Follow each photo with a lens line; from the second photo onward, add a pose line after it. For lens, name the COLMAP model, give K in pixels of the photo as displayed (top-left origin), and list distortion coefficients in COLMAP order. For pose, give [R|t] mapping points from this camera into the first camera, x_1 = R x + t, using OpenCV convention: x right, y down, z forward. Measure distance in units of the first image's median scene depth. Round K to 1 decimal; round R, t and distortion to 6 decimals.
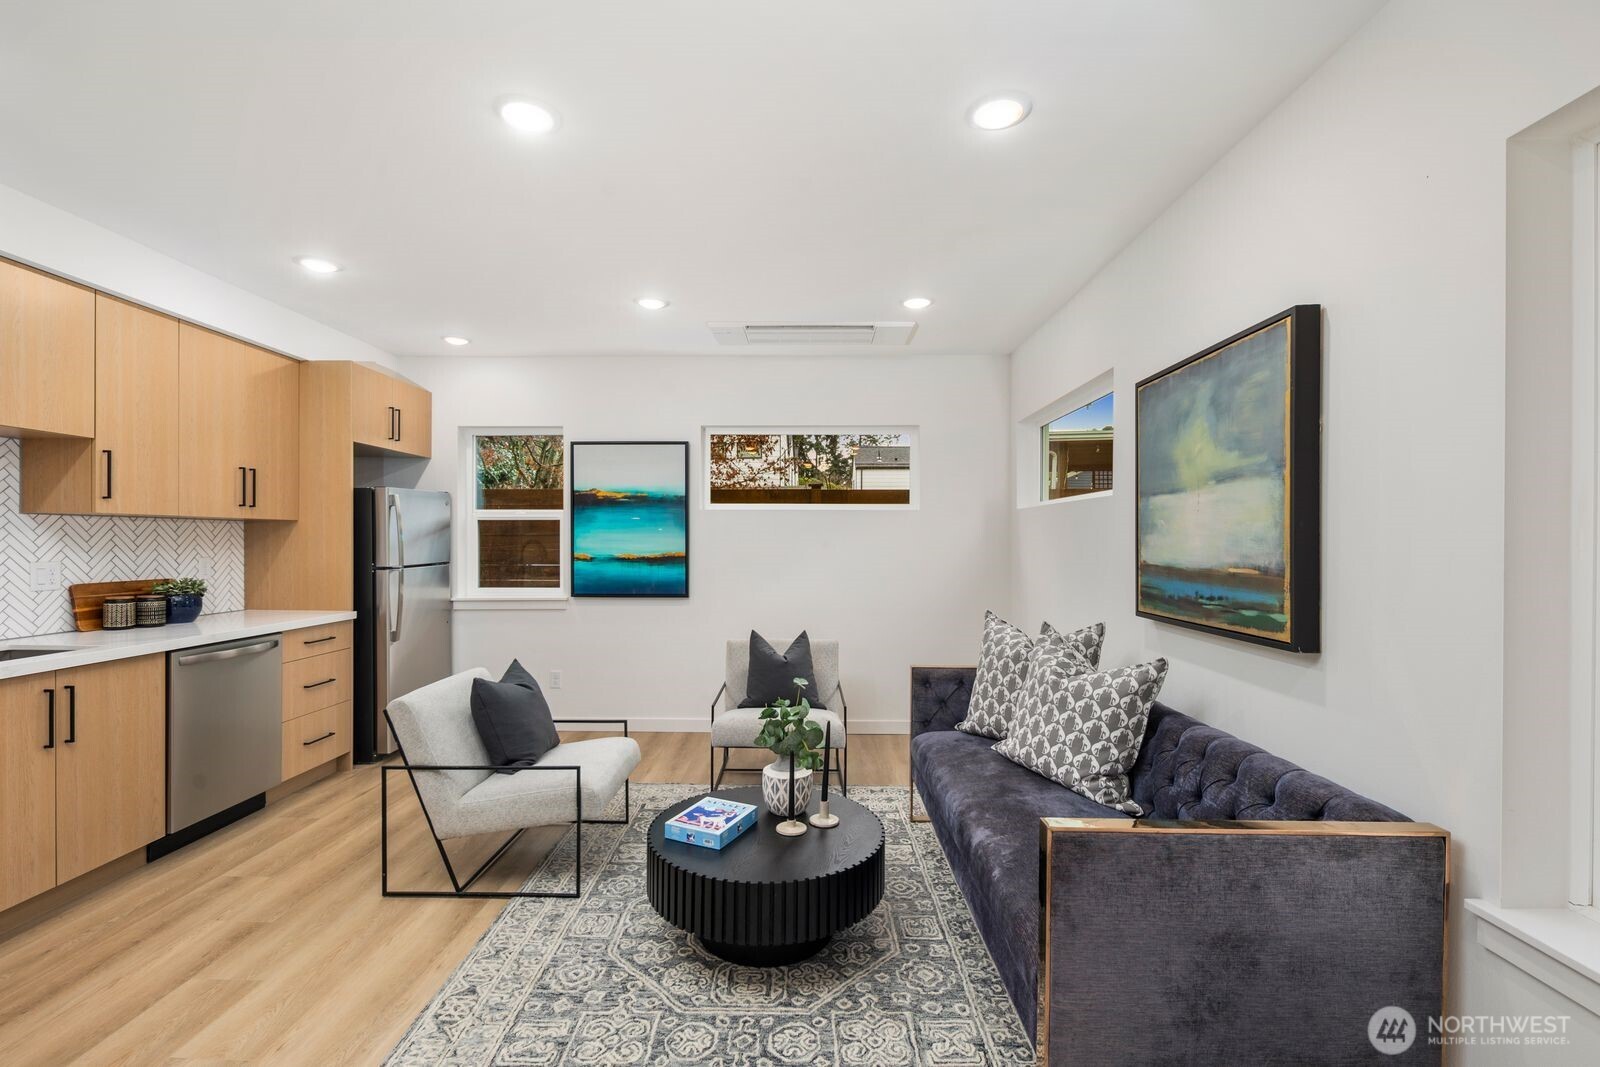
lens RADIAL K [[694.1, 0, 799.3], [0, 694.1, 535.8], [0, 0, 1]] dist [0.000352, -0.001000]
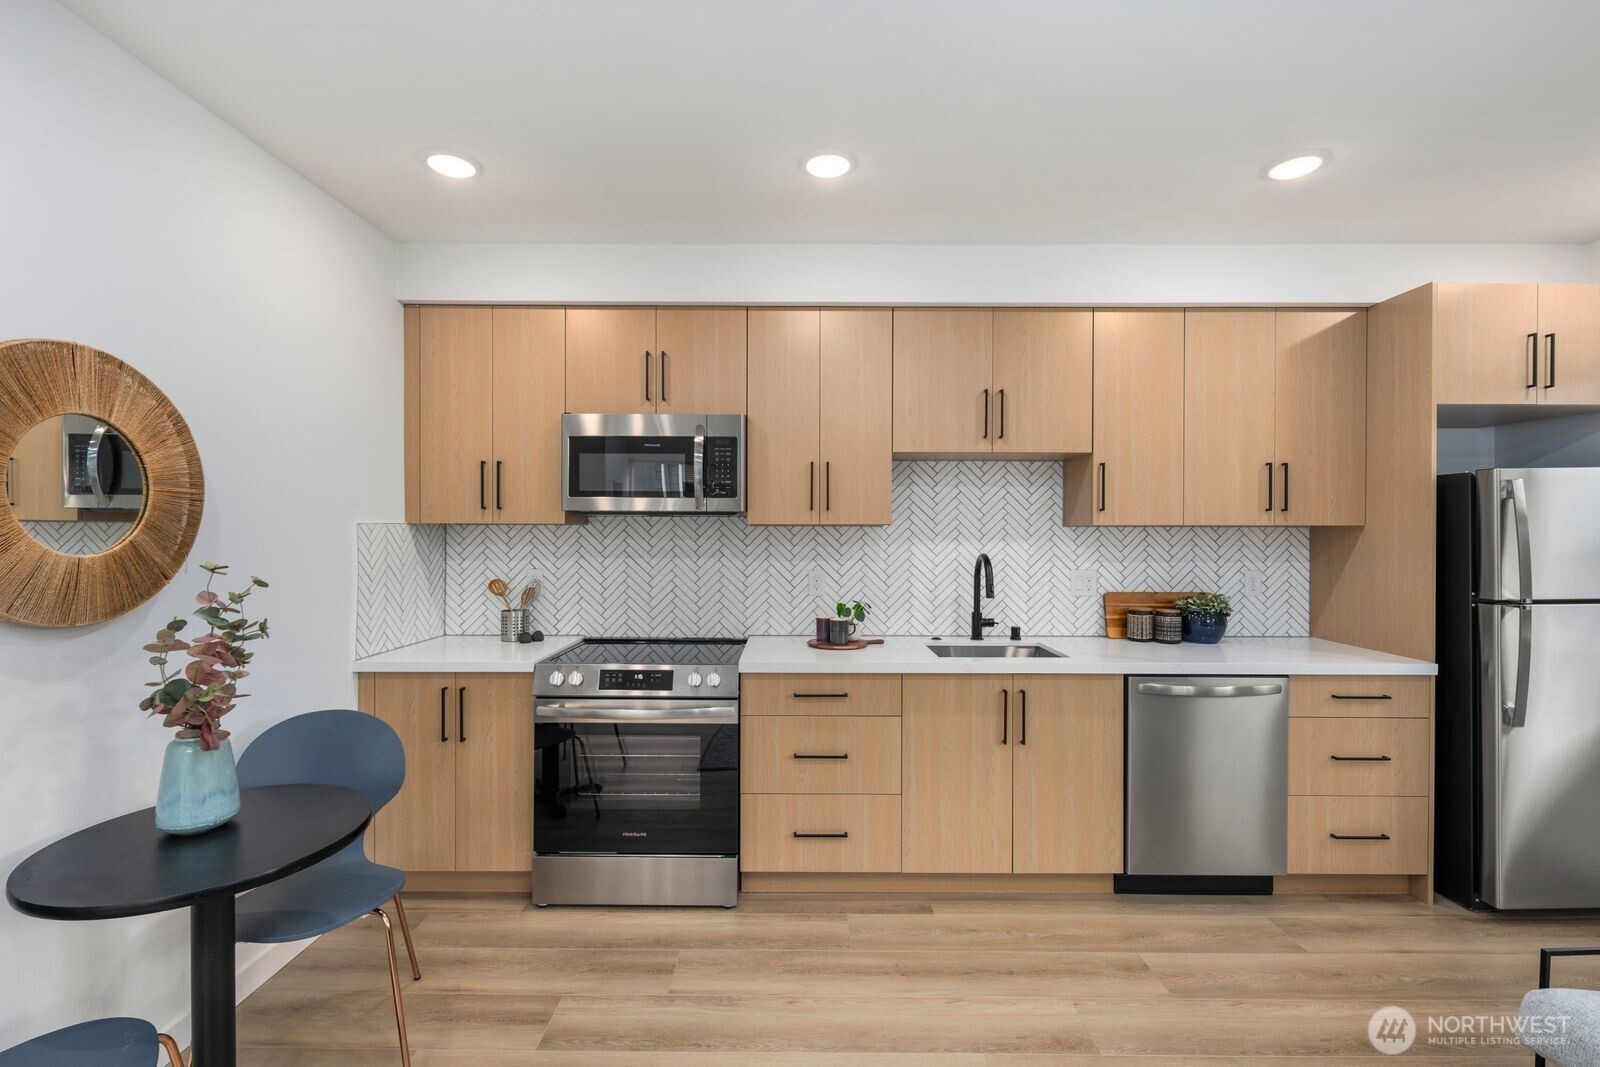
lens RADIAL K [[694.1, 0, 798.8], [0, 694.1, 537.0], [0, 0, 1]] dist [0.000352, -0.001000]
pose [[0.024211, -0.007480, -0.999679, -0.002034], [-0.003075, 0.999967, -0.007557, -0.003500], [0.999702, 0.003257, 0.024187, 0.443543]]
